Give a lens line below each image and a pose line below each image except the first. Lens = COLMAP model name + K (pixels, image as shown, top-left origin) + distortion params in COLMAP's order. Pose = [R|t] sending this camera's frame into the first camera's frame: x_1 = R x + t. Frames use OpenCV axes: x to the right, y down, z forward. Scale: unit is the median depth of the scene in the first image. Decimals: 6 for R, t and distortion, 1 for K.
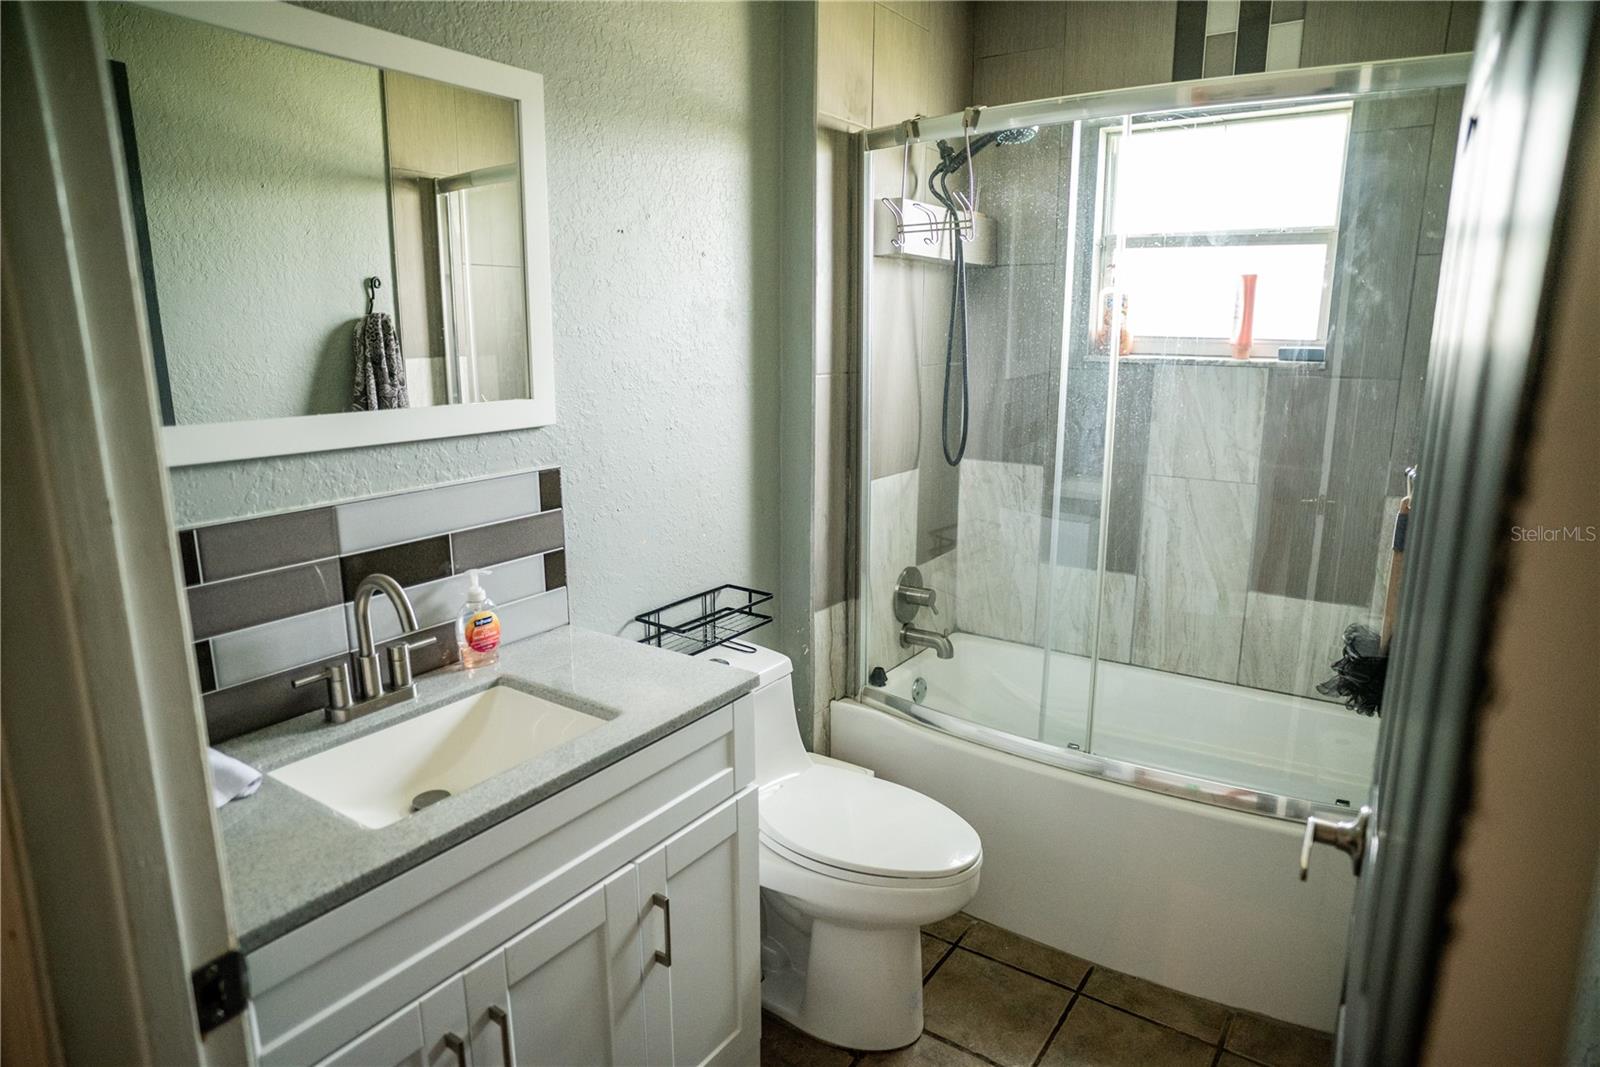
lens RADIAL K [[956.2, 0, 792.7], [0, 956.2, 536.4], [0, 0, 1]] dist [-0.063888, 0.045749]
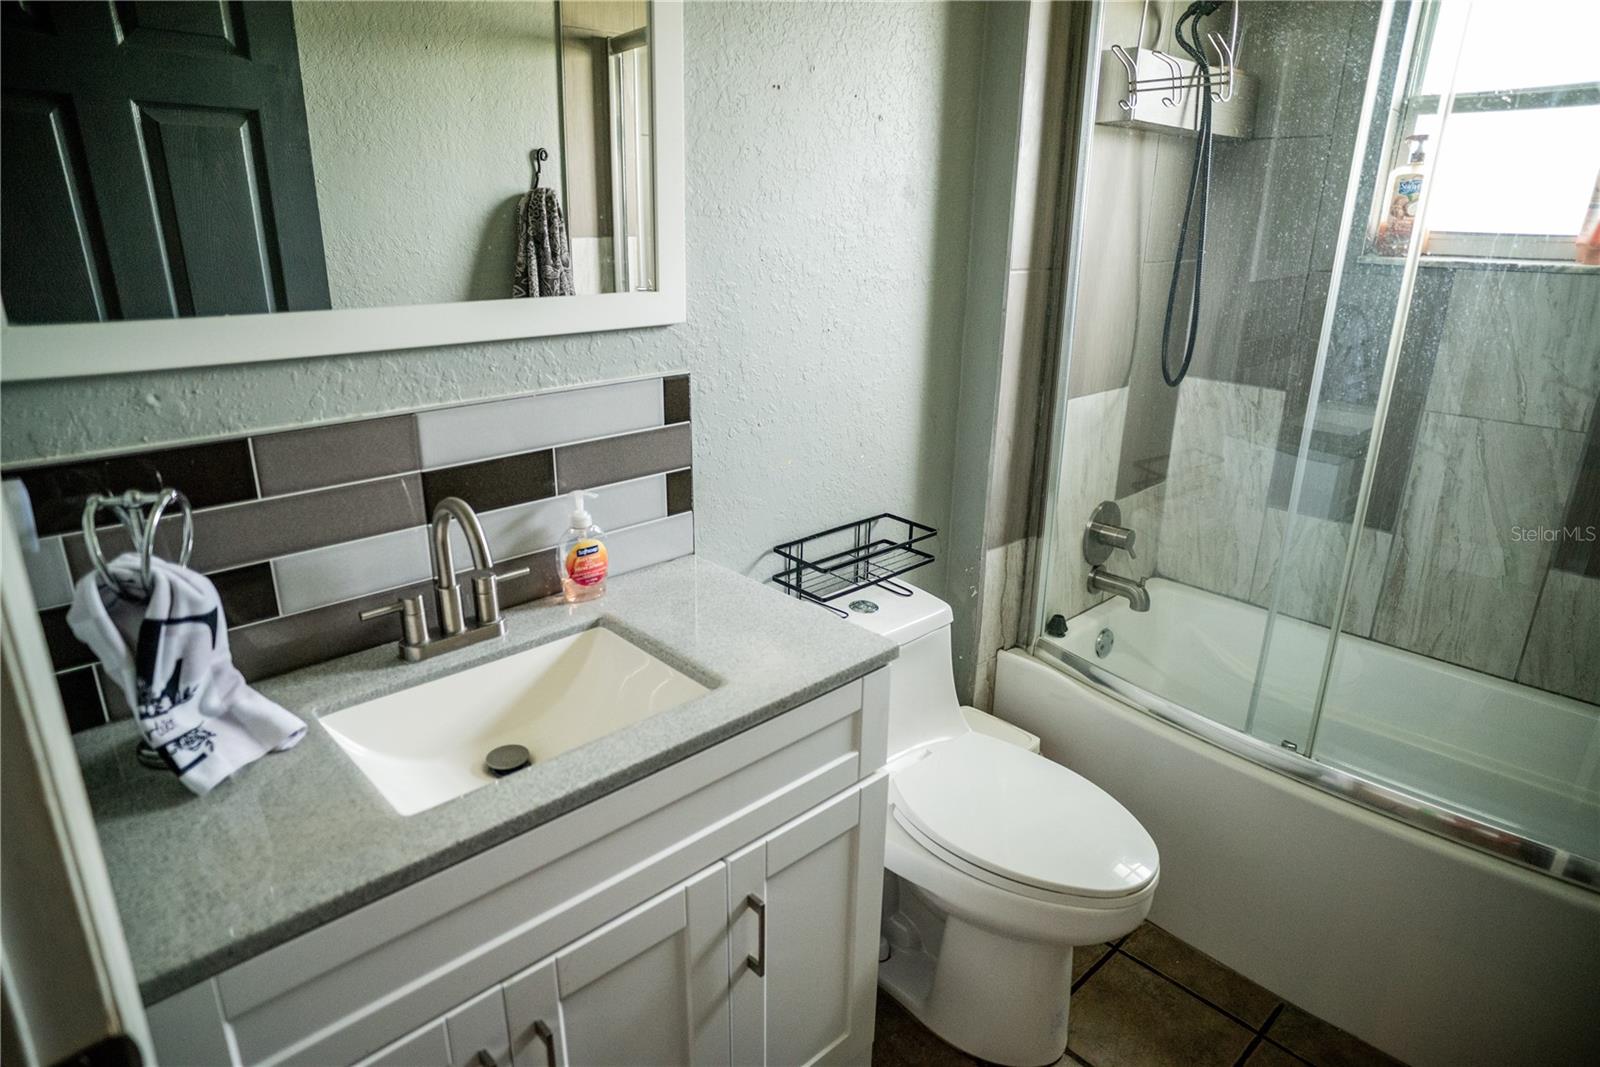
lens RADIAL K [[956.2, 0, 792.7], [0, 956.2, 536.4], [0, 0, 1]] dist [-0.063888, 0.045749]
pose [[0.977283, 0.081703, -0.195558, 0.020713], [-0.058769, 0.990992, 0.120340, -0.029569], [0.203628, -0.106114, 0.973281, 0.140008]]
